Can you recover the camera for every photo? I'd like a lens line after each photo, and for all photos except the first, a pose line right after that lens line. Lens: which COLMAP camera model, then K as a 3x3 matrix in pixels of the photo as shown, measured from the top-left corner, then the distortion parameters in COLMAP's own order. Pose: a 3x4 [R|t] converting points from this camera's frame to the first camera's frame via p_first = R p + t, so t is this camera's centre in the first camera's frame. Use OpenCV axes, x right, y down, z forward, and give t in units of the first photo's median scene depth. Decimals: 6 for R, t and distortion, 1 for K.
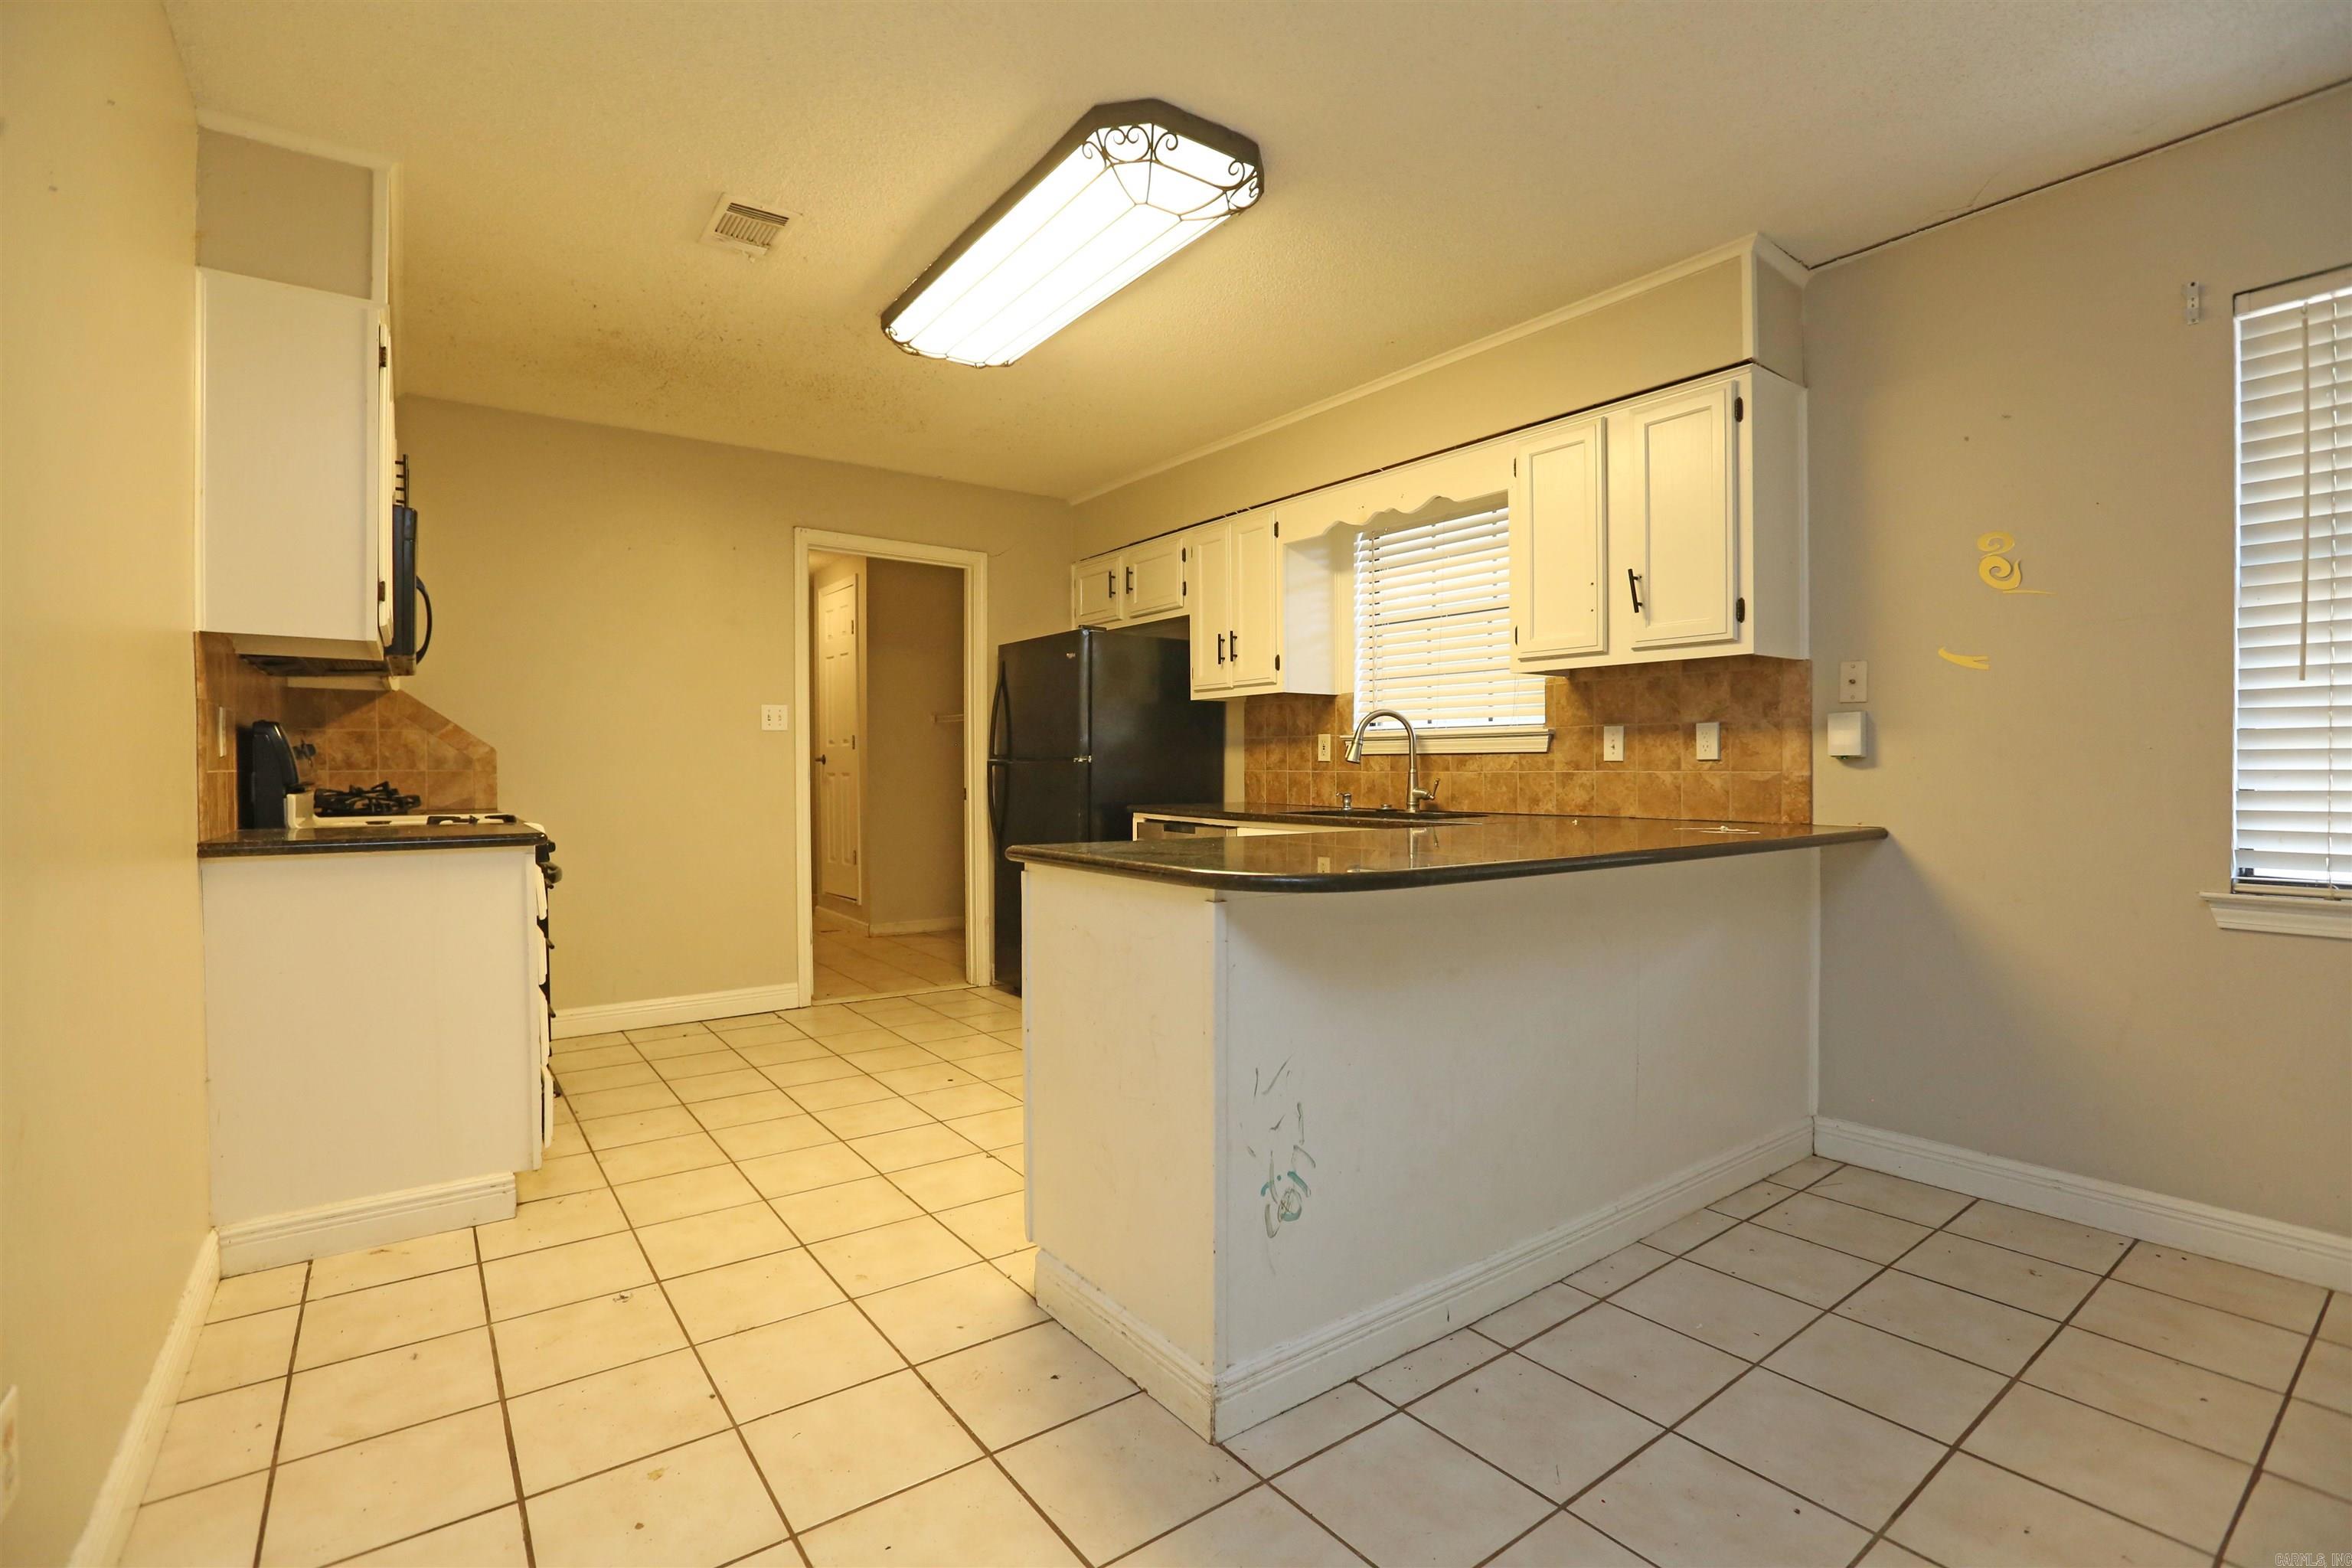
lens RADIAL K [[1068.4, 0, 1184.7], [0, 1068.4, 787.4], [0, 0, 1]] dist [-0.053465, 0.016959]
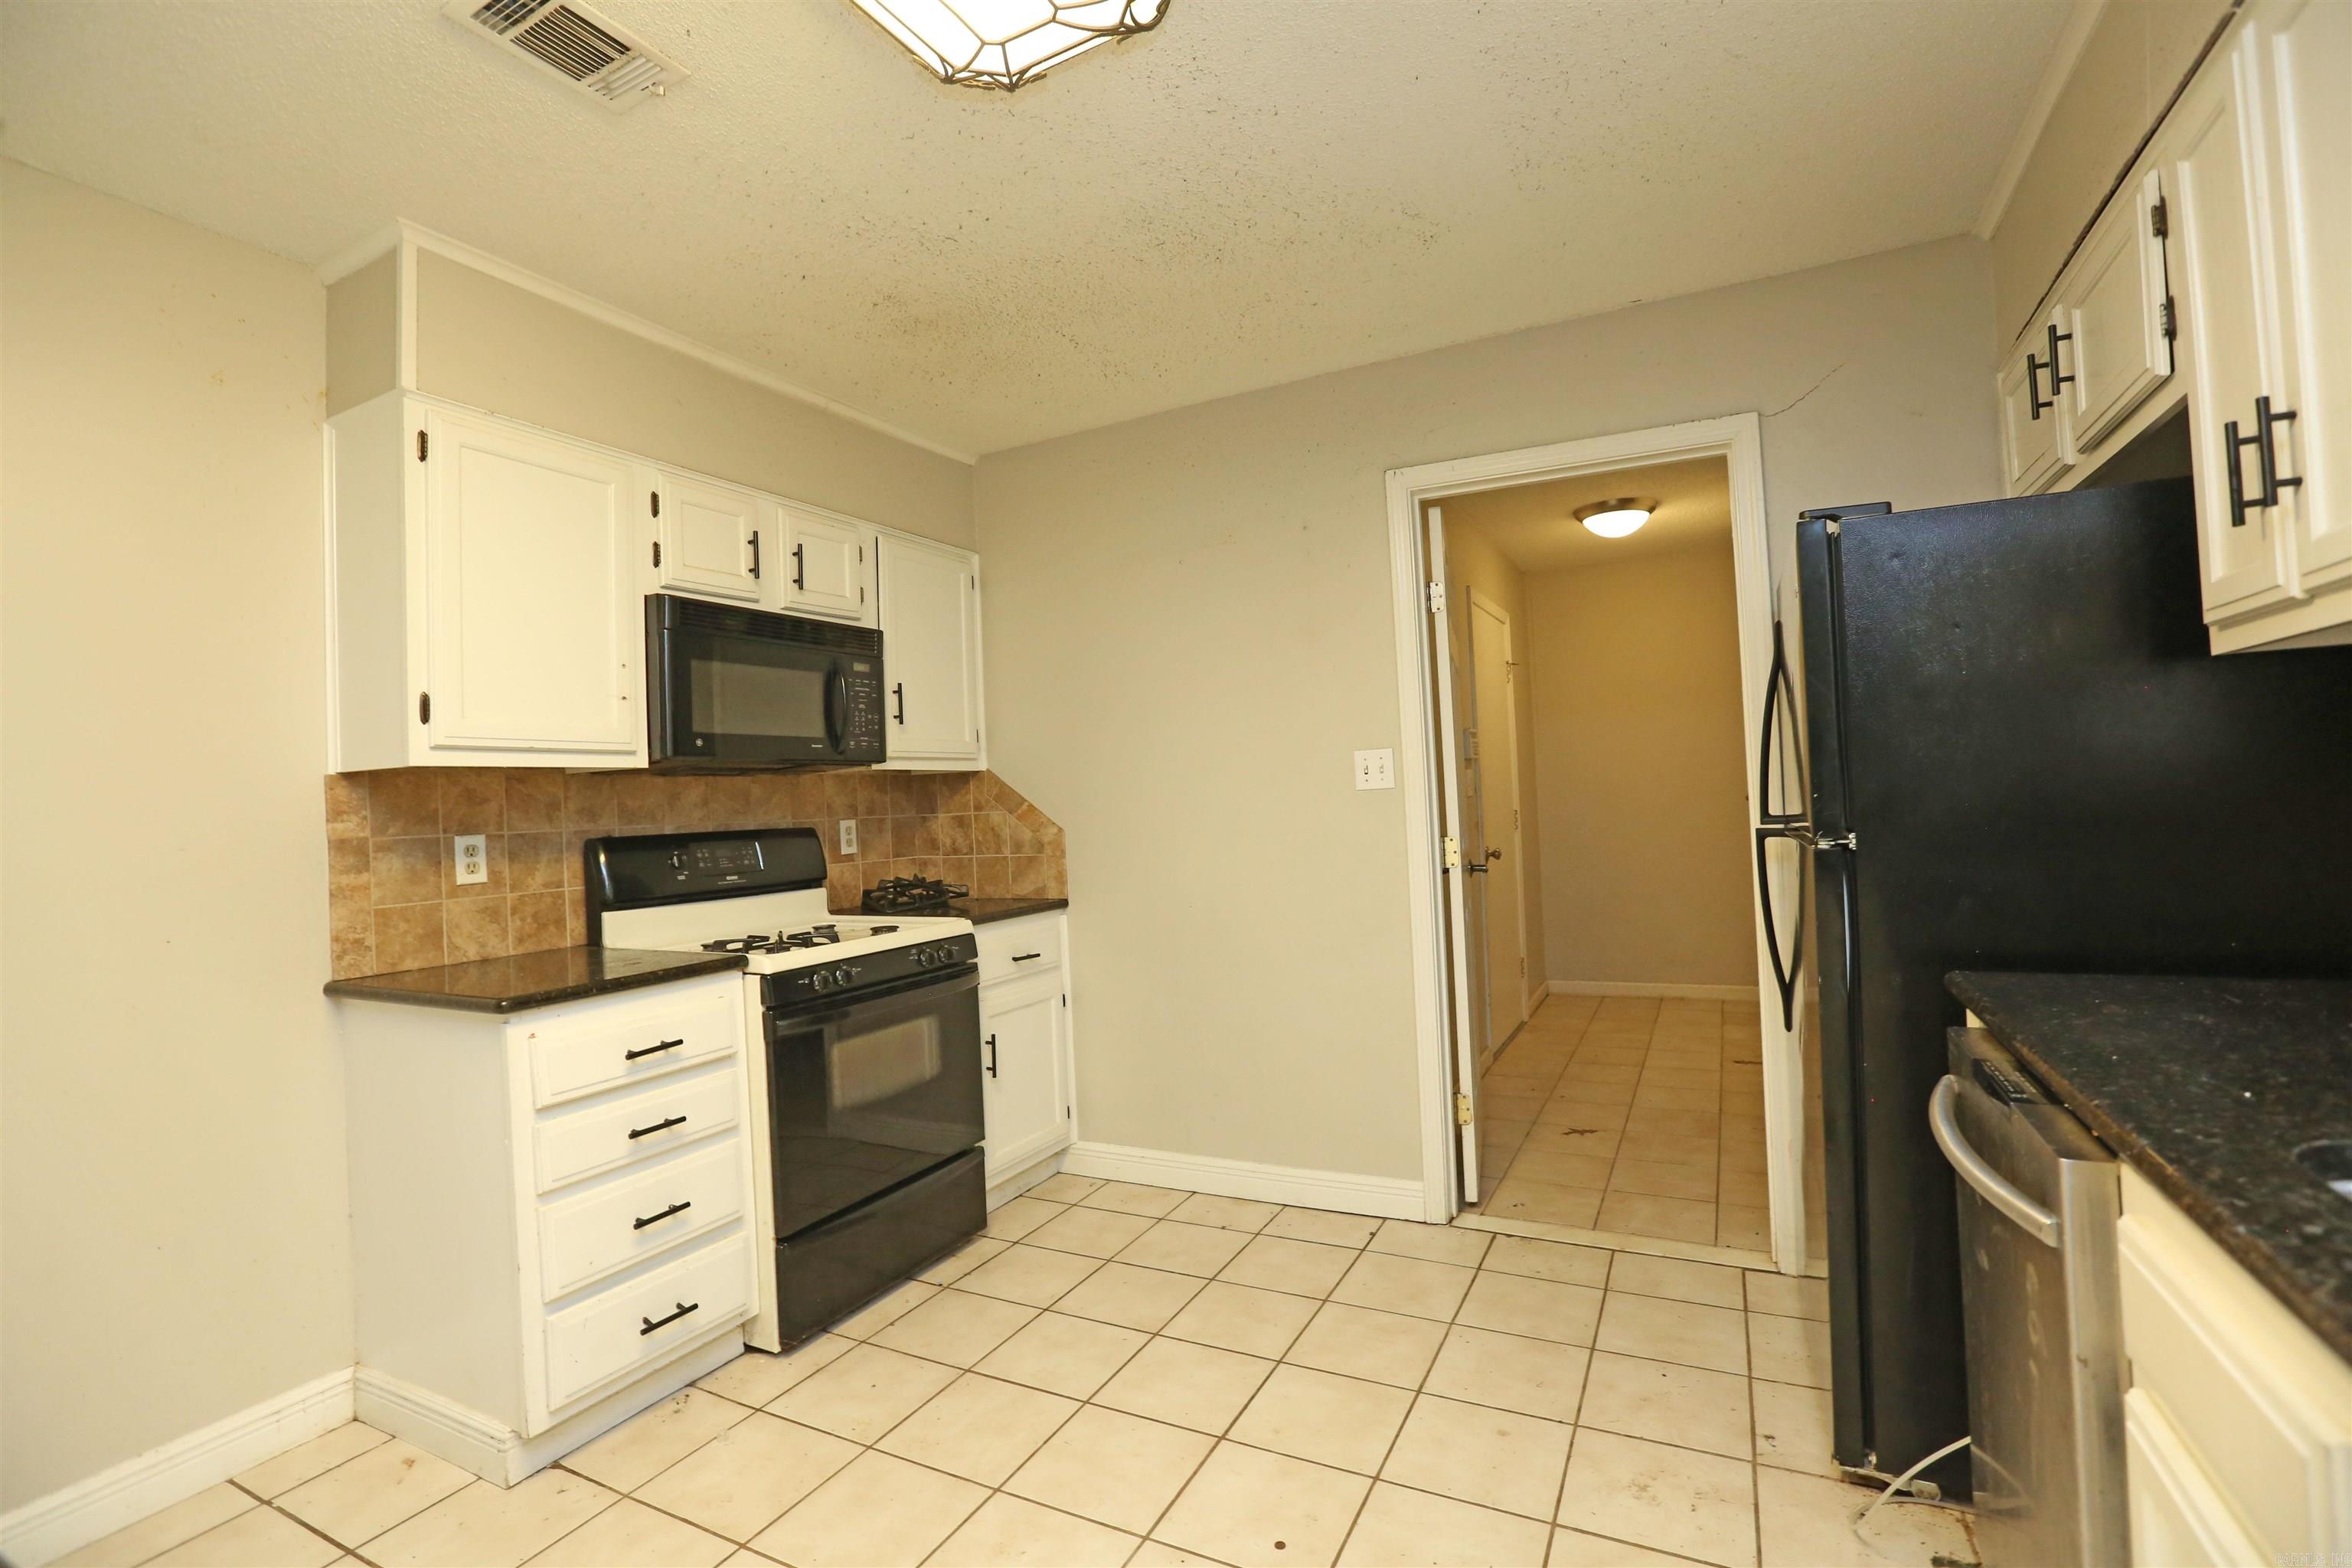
lens RADIAL K [[1068.4, 0, 1164.8], [0, 1068.4, 777.8], [0, 0, 1]] dist [-0.053465, 0.016959]
pose [[0.427462, -0.036185, -0.903309, 0.153138], [0.023825, 0.999302, -0.028755, -0.045285], [0.903719, -0.009230, 0.428026, 0.606312]]
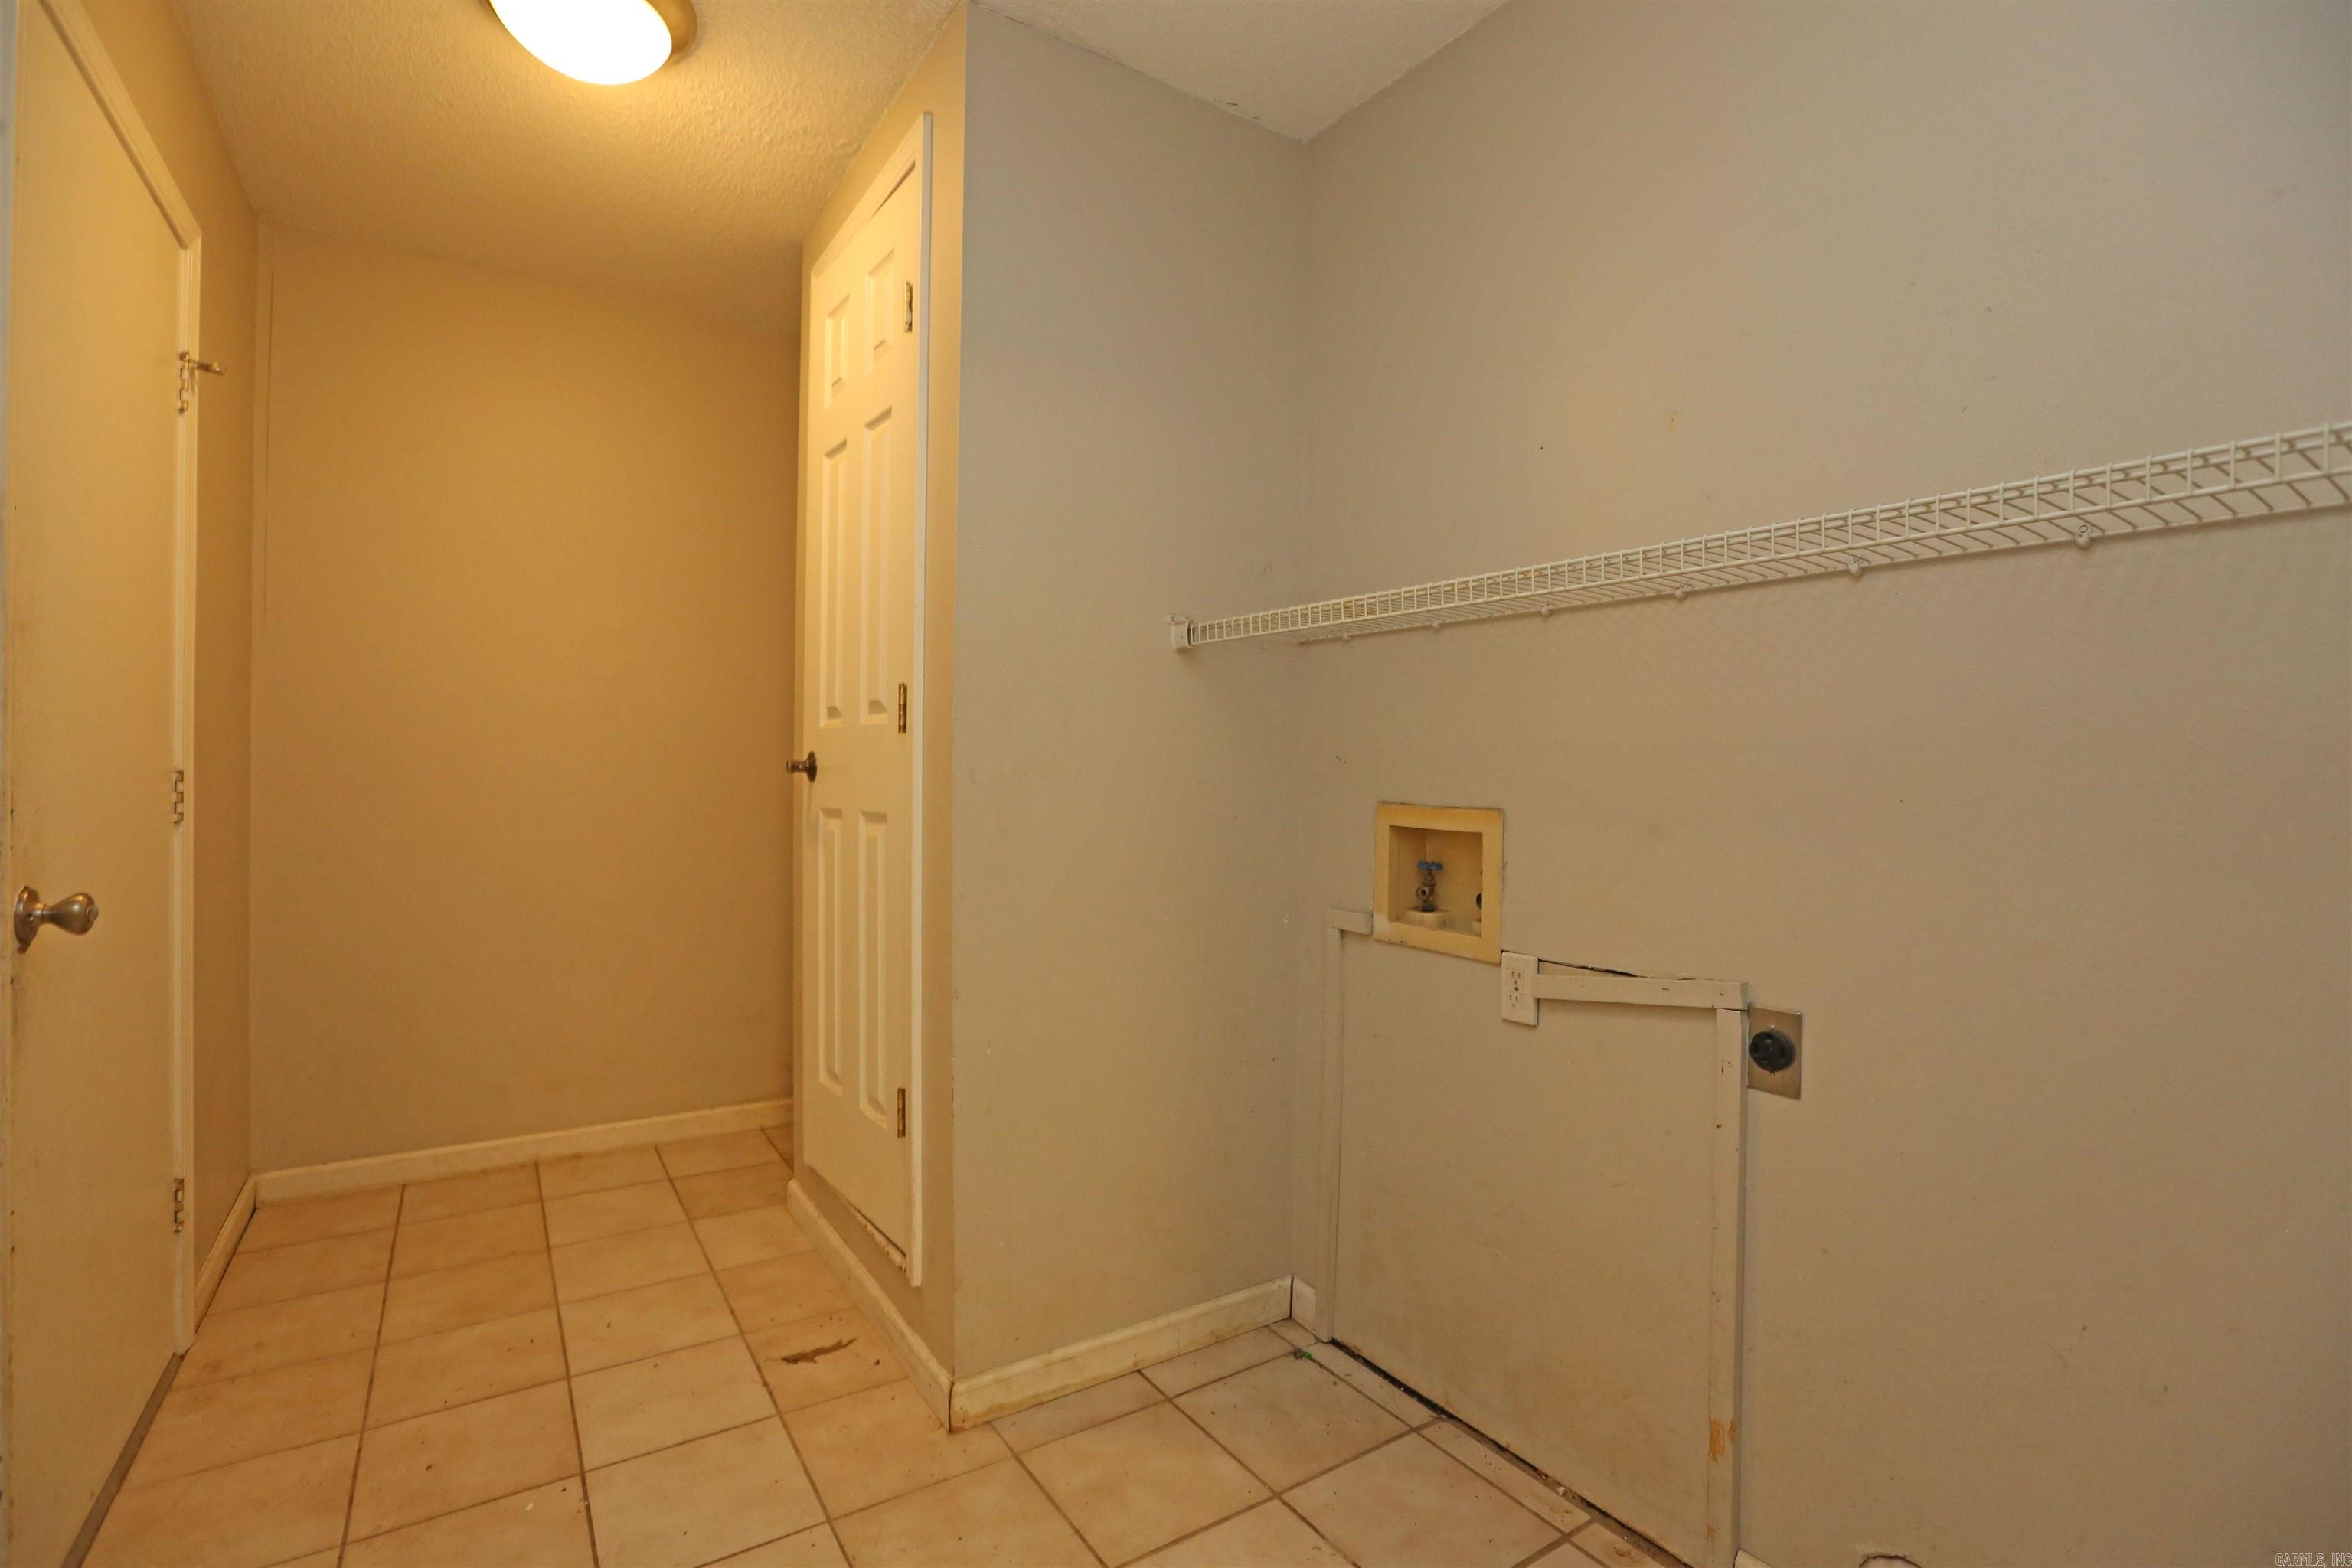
lens RADIAL K [[1068.4, 0, 1163.4], [0, 1068.4, 782.6], [0, 0, 1]] dist [-0.053465, 0.016959]
pose [[0.998314, 0.016314, -0.055710, -0.339495], [-0.017066, 0.999769, -0.013059, -0.030287], [0.055484, 0.013988, 0.998362, 1.080805]]
